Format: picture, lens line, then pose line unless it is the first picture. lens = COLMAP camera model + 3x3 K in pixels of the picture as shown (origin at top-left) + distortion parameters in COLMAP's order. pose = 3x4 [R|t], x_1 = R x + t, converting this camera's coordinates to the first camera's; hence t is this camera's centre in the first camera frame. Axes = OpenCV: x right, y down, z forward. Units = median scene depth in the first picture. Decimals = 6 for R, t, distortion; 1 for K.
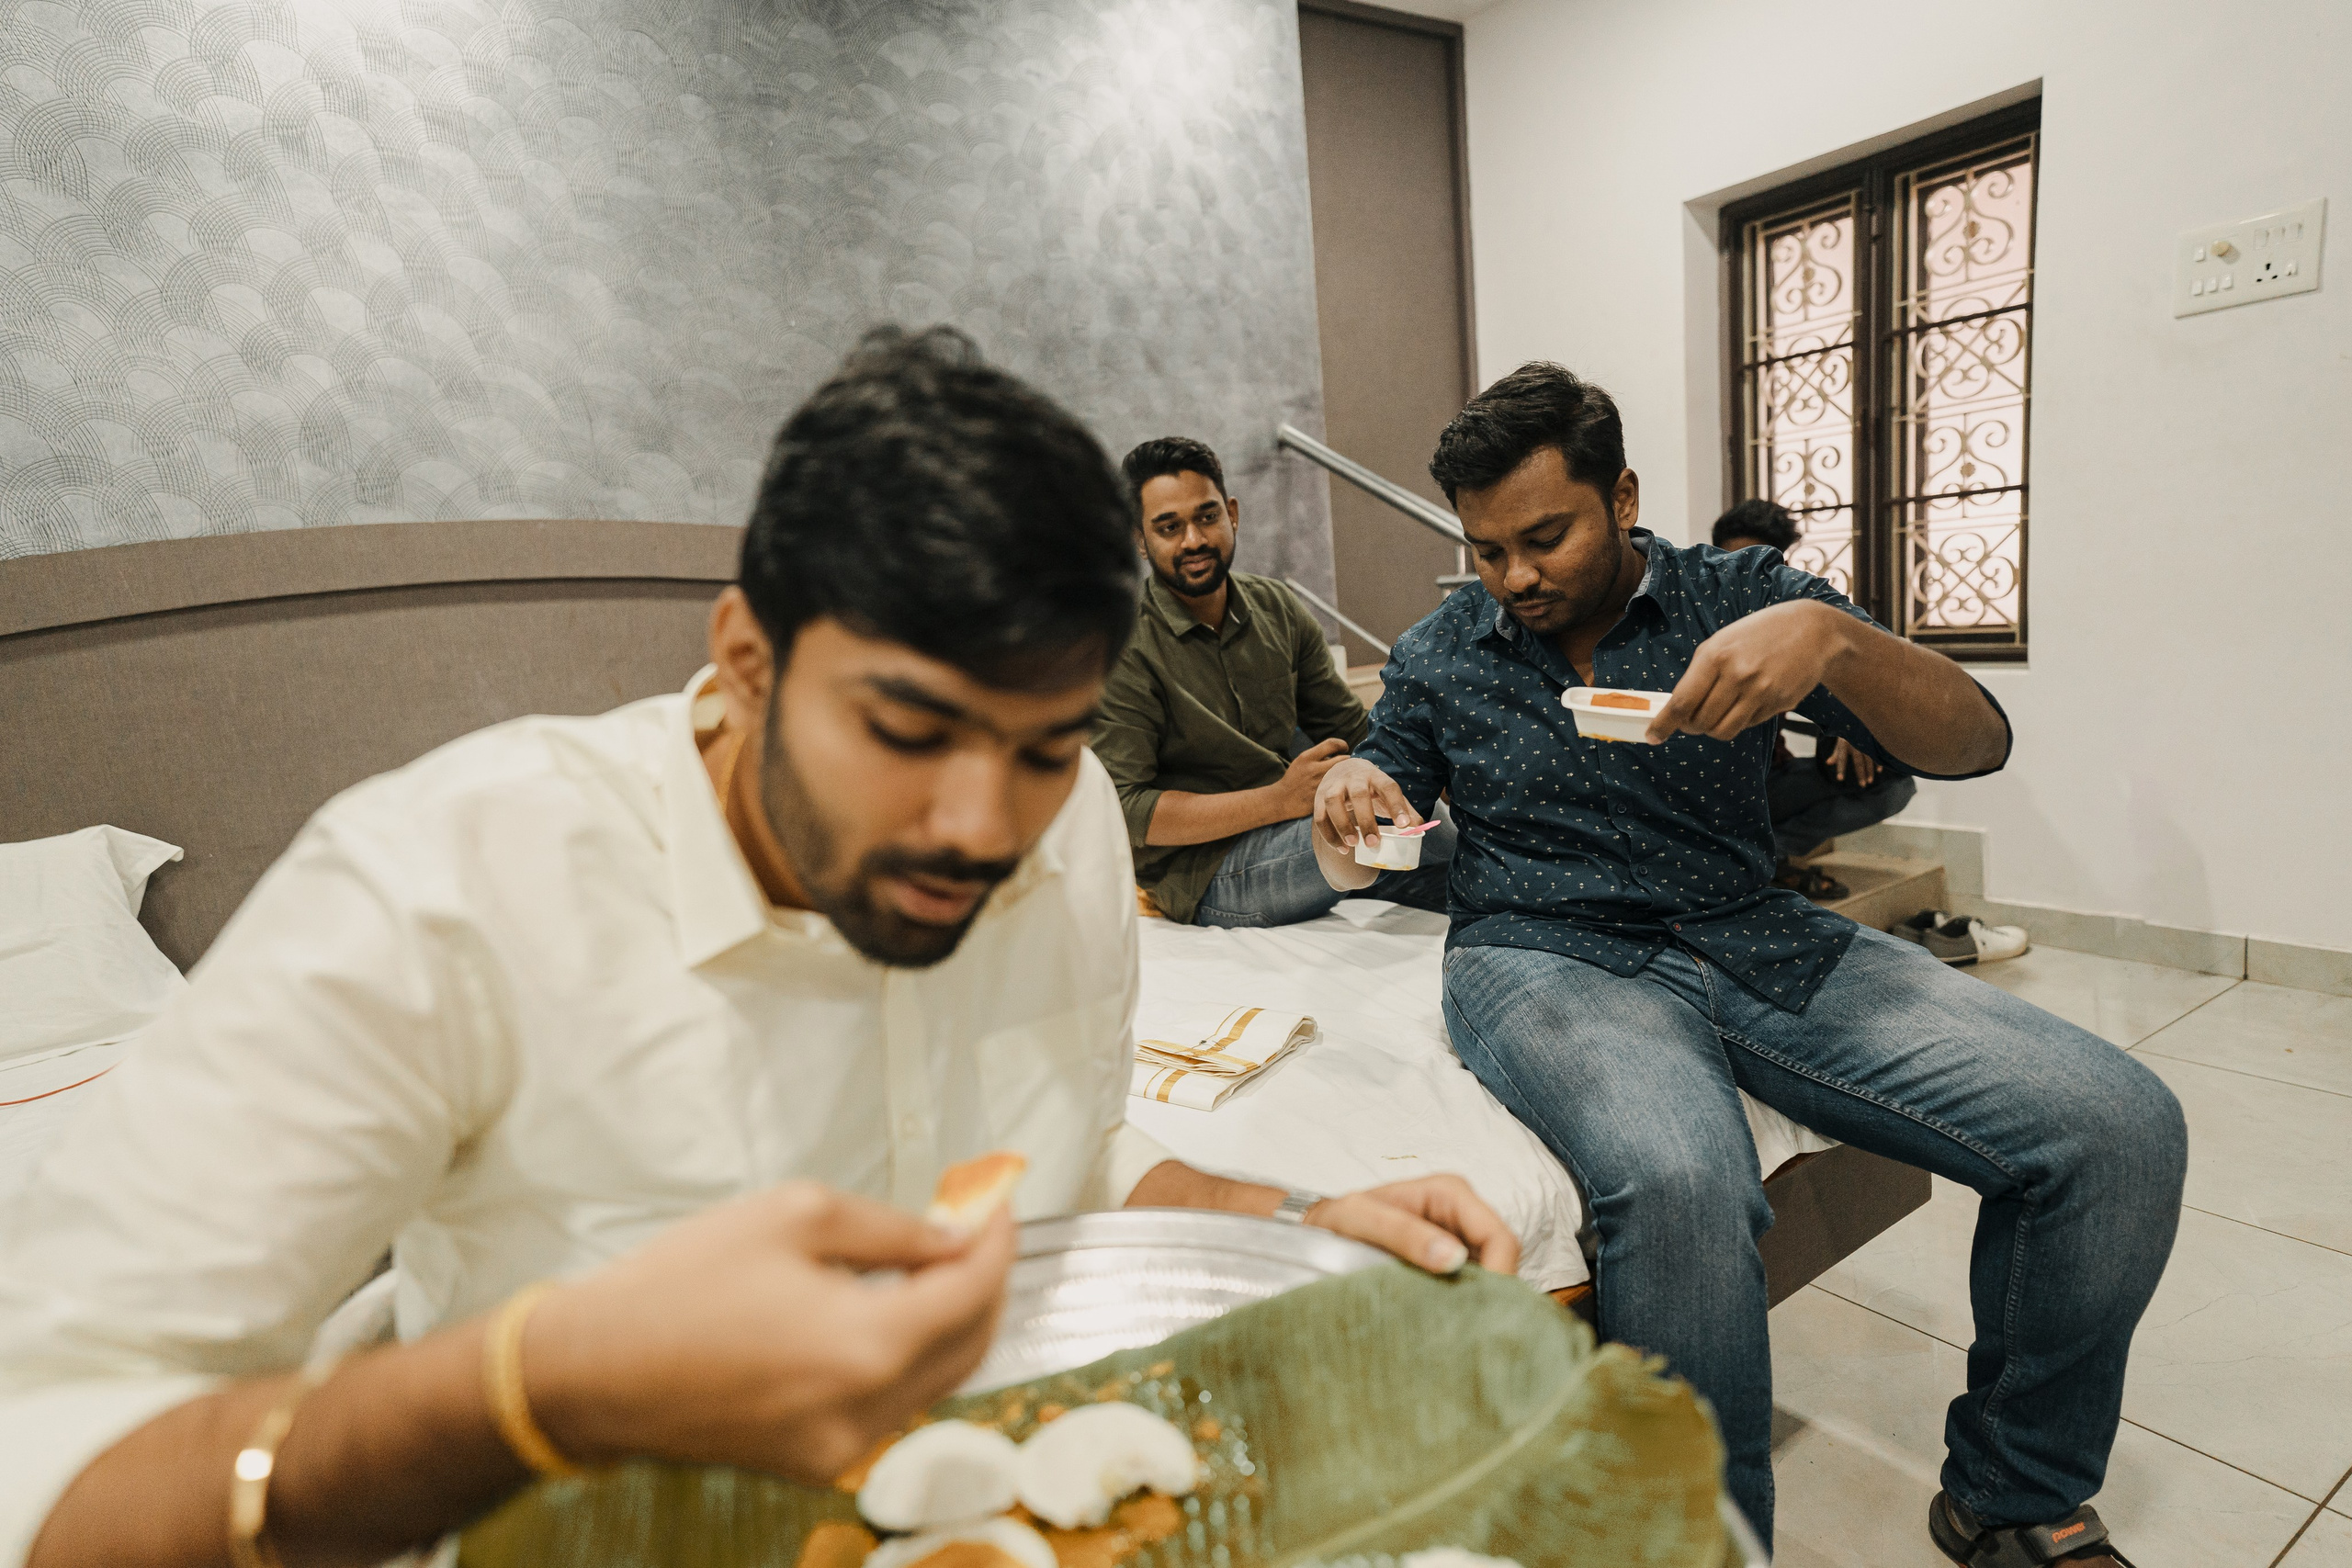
lens RADIAL K [[1260.2, 0, 1156.2], [0, 1260.2, 777.1], [0, 0, 1]] dist [0.027524, 0.008962]
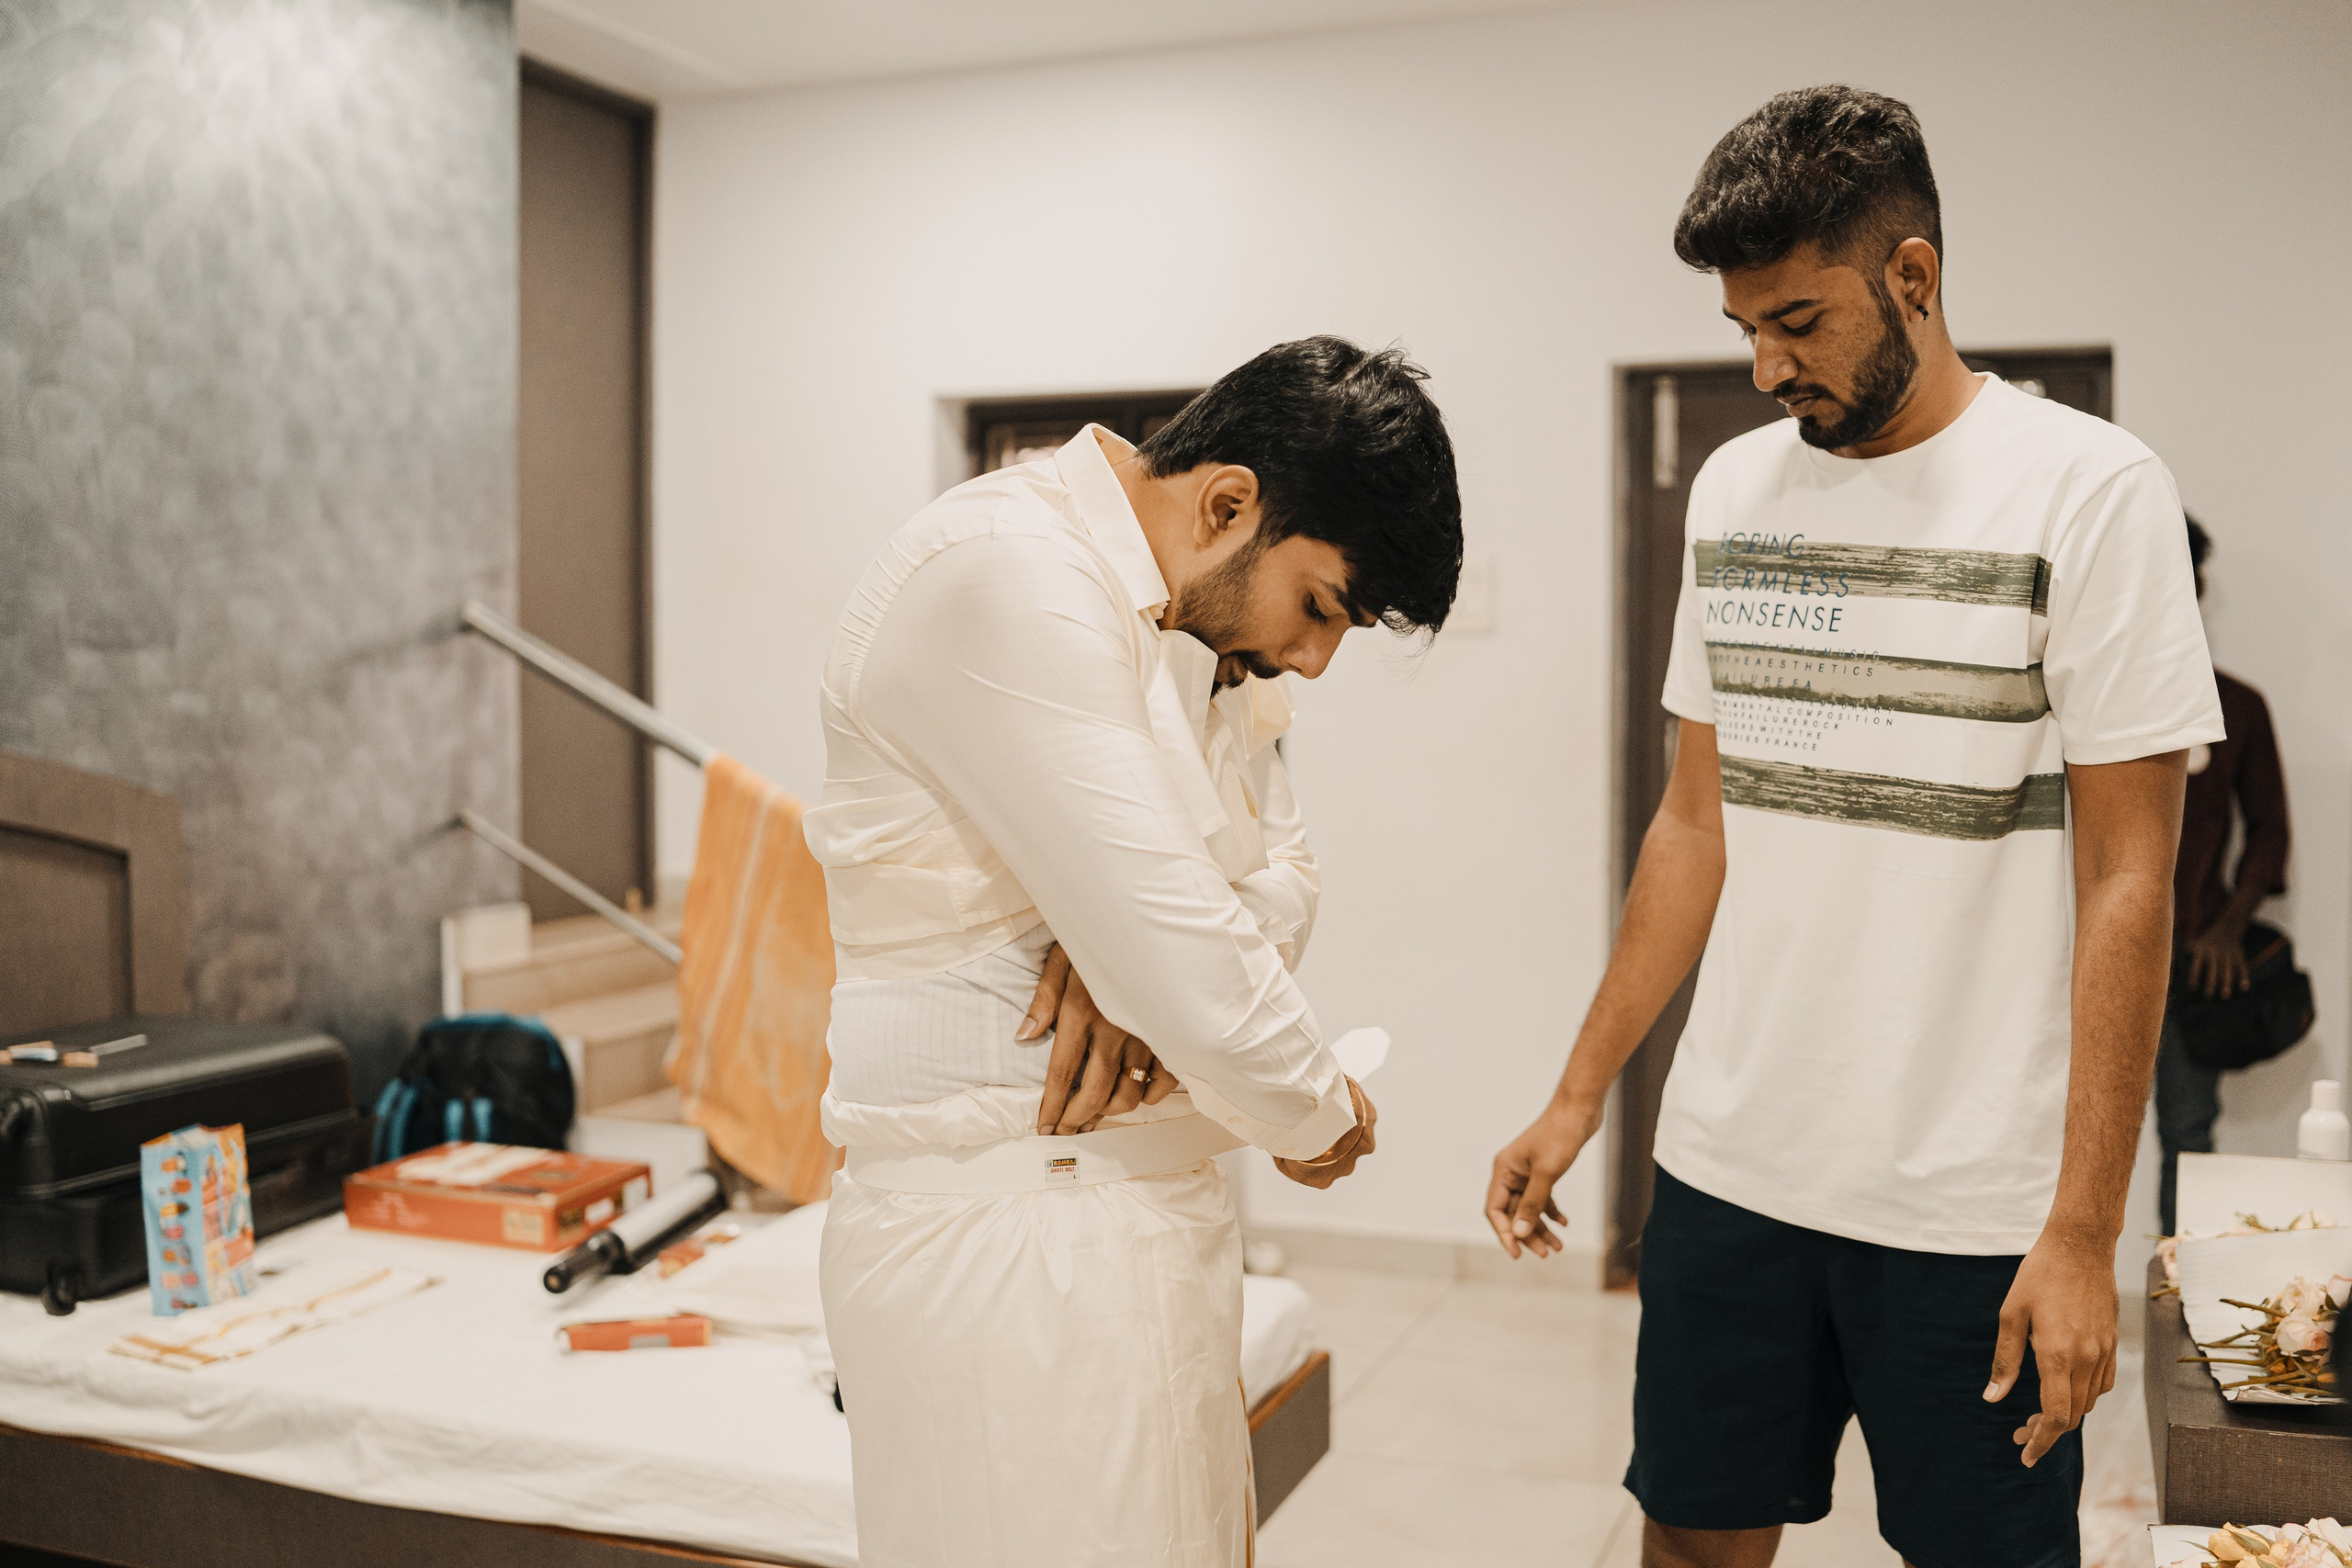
lens RADIAL K [[2259.0, 0, 1170.9], [0, 2259.0, 797.7], [0, 0, 1]] dist [-0.114853, 0.000000]
pose [[0.812537, 0.063047, 0.579489, -0.359751], [0.009815, 0.992513, -0.121746, -0.005845], [-0.582826, 0.104610, 0.805835, -0.309727]]
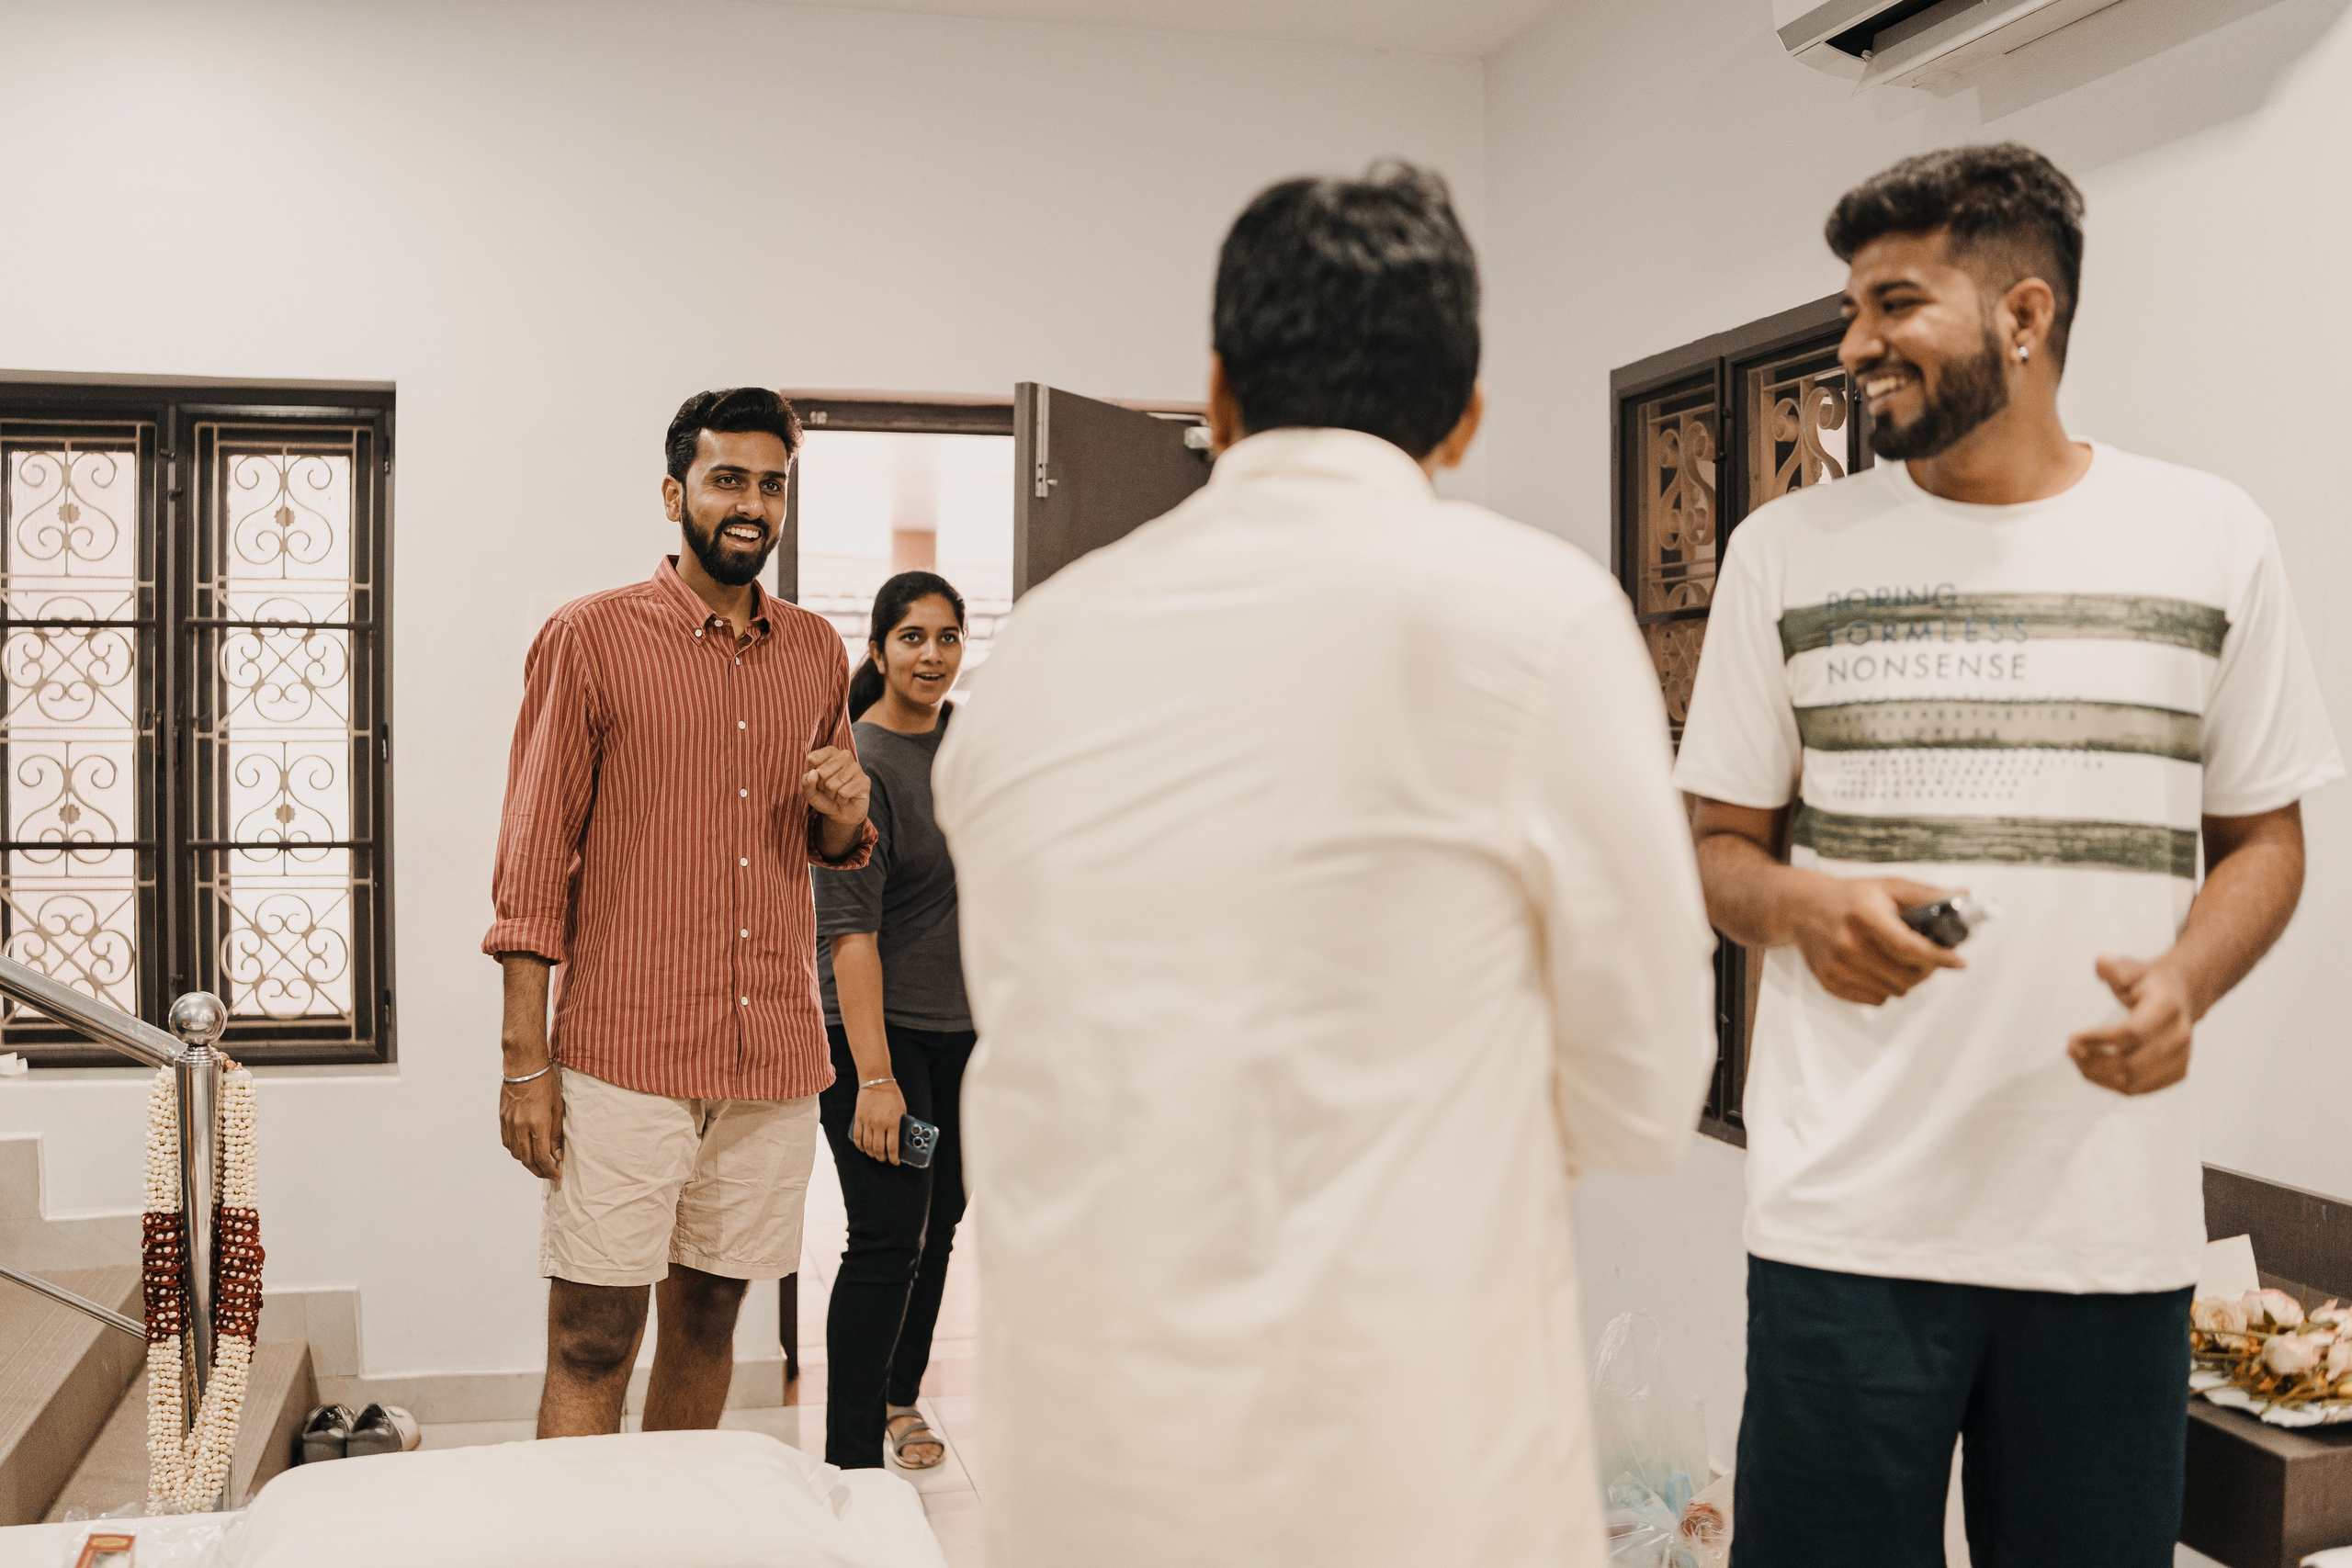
lens RADIAL K [[2259.0, 0, 1175.2], [0, 2259.0, 802.0], [0, 0, 1]] dist [-0.114853, 0.000000]
pose [[0.306893, 0.075270, 0.948763, -0.511767], [0.106756, 0.987854, -0.112903, -0.045814], [-0.945738, 0.135935, 0.295130, 0.116710]]
